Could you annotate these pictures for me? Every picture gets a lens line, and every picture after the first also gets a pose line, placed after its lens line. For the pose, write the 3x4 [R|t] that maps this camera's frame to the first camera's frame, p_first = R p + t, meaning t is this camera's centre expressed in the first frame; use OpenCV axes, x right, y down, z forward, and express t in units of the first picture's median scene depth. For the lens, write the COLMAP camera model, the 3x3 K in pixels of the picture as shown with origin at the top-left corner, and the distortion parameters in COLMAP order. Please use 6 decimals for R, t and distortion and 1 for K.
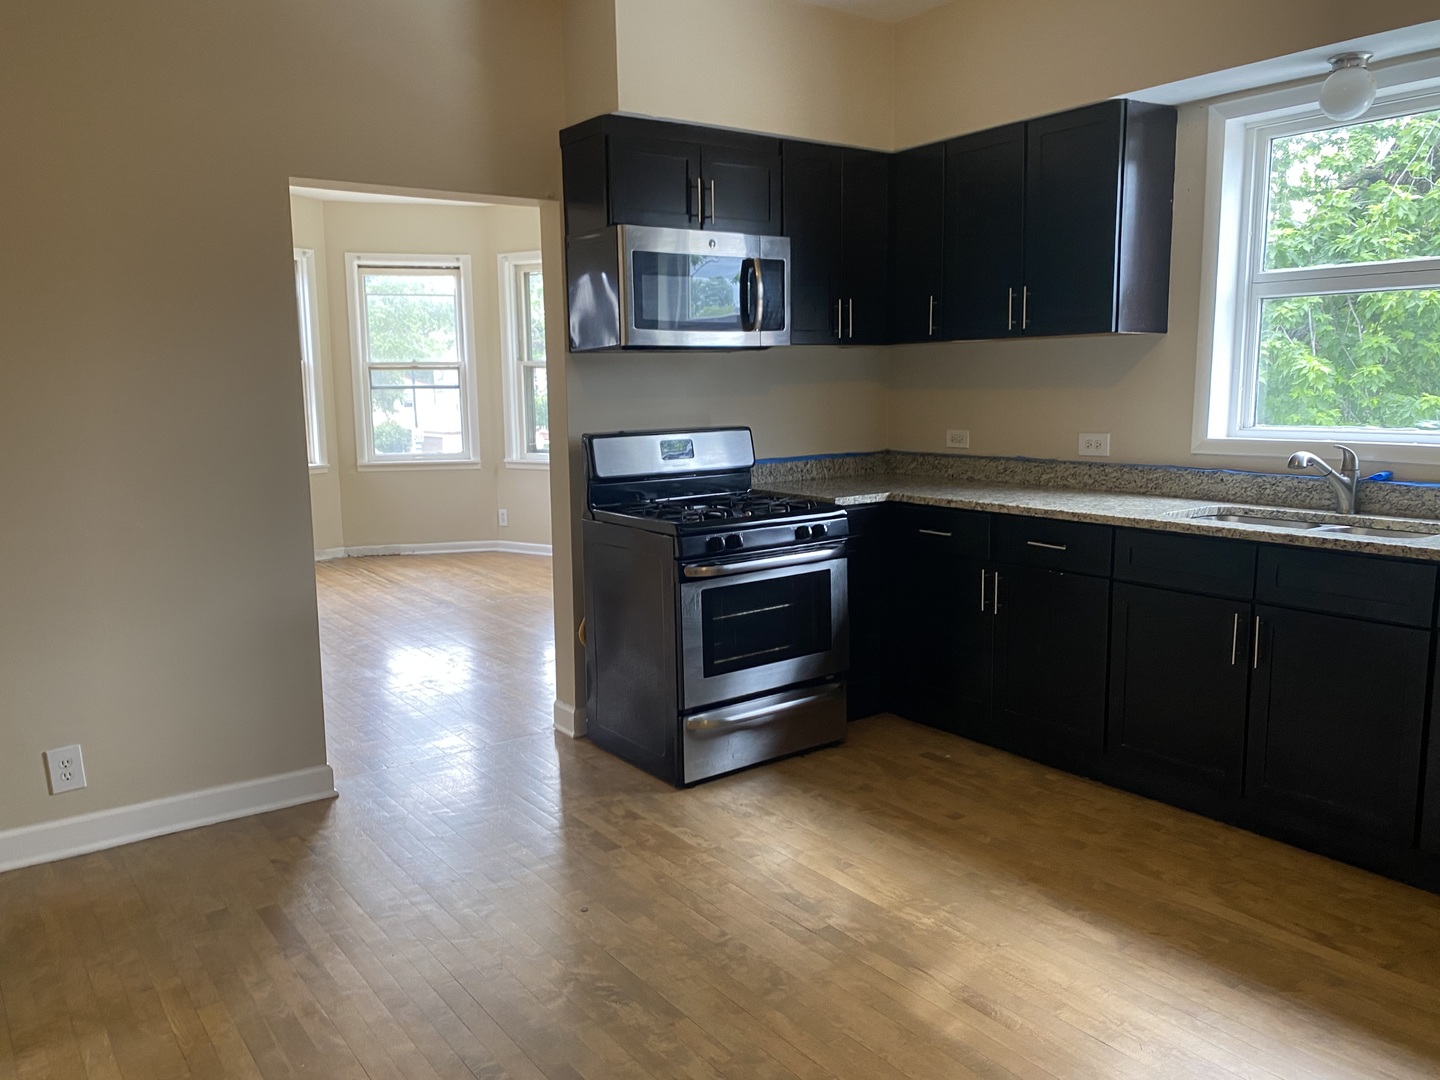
lens RADIAL K [[1081.9, 0, 718.2], [0, 1081.9, 540.7], [0, 0, 1]] dist [0.000277, 0.000321]
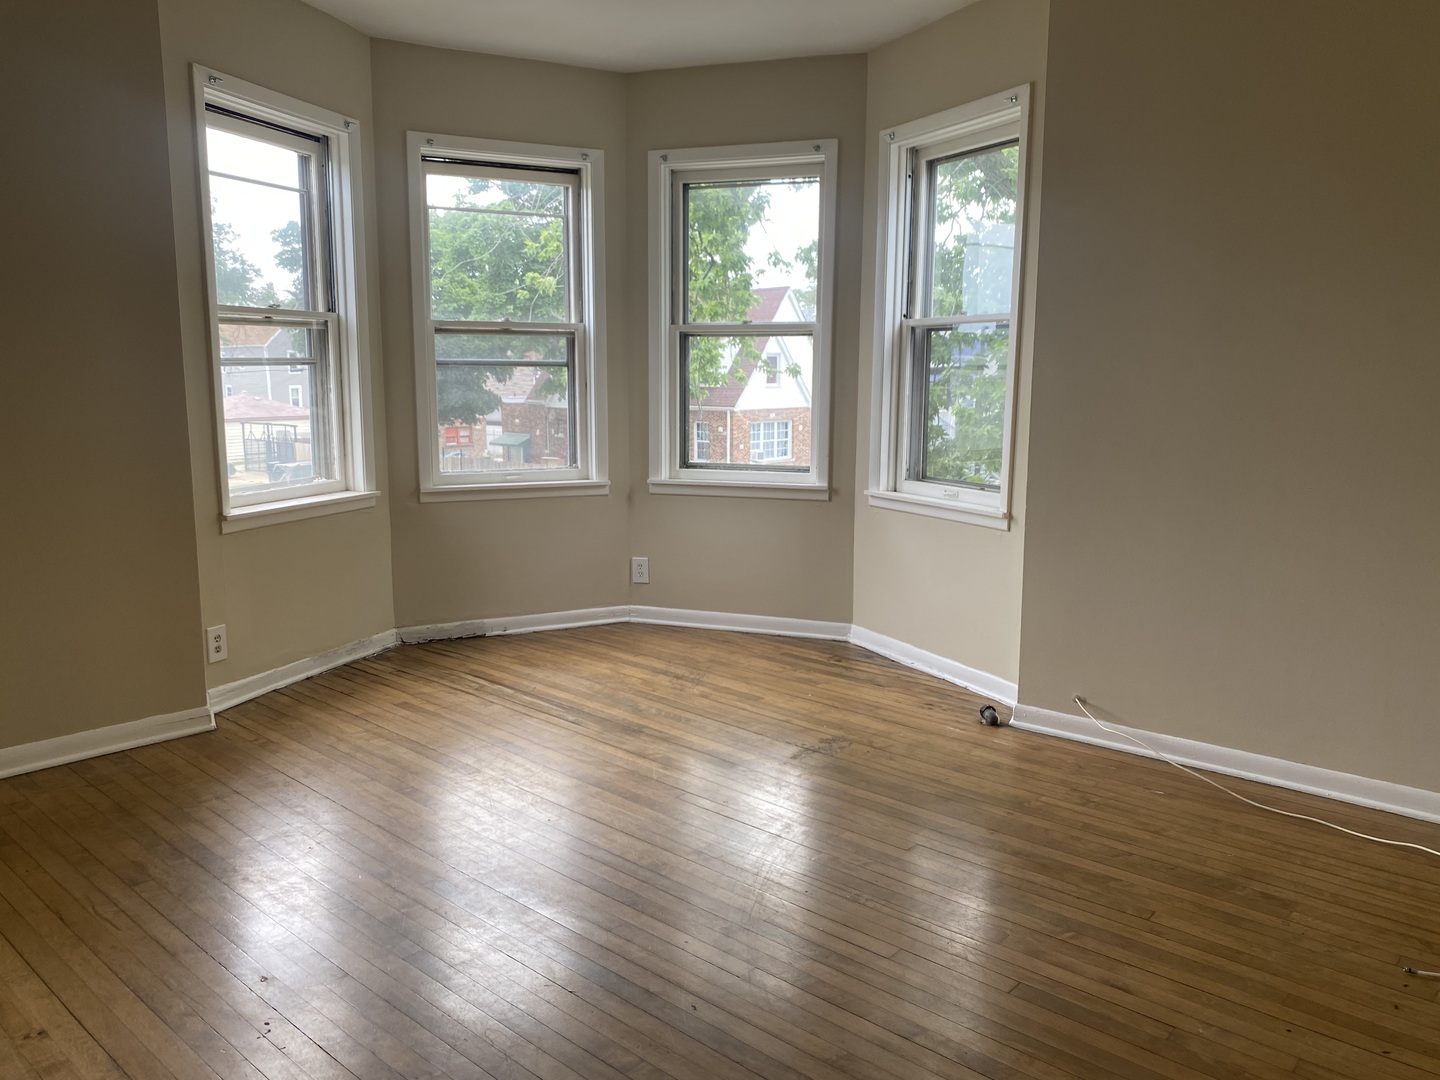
lens RADIAL K [[1081.9, 0, 720.4], [0, 1081.9, 537.8], [0, 0, 1]] dist [0.000277, 0.000321]
pose [[0.978915, -0.017890, 0.203481, -0.287977], [0.013835, 0.999677, 0.021335, -0.054146], [-0.203797, -0.018070, 0.978846, 0.371541]]
